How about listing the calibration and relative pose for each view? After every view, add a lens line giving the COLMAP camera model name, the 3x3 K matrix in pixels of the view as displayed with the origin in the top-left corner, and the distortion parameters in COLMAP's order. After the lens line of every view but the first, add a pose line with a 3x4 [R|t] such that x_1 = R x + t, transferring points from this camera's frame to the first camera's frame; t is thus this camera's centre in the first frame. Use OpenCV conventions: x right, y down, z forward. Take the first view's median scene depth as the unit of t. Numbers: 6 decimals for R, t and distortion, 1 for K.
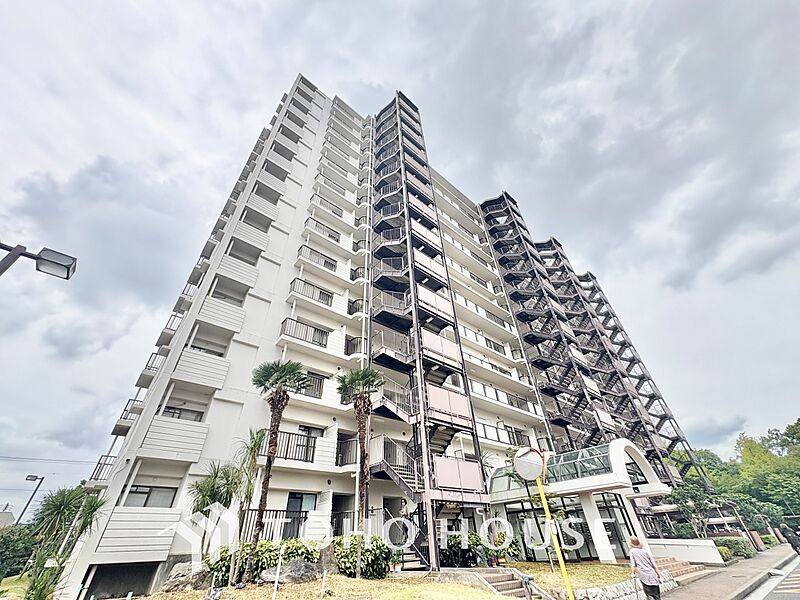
lens RADIAL K [[318.9, 0, 401.8], [0, 318.9, 296.2], [0, 0, 1]] dist [-0.000023, 0.000464]
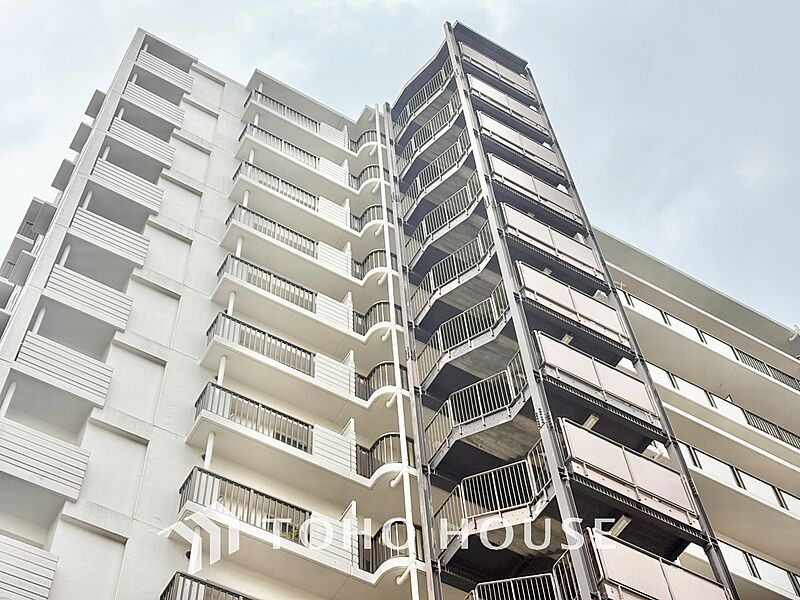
lens RADIAL K [[1216.4, 0, 393.4], [0, 1216.4, 323.9], [0, 0, 1]] dist [0.164875, 0.000000]
pose [[0.983394, -0.154196, -0.095712, 0.020703], [0.113262, 0.933507, -0.340202, 0.359860], [0.141805, 0.323711, 0.935469, -0.289719]]
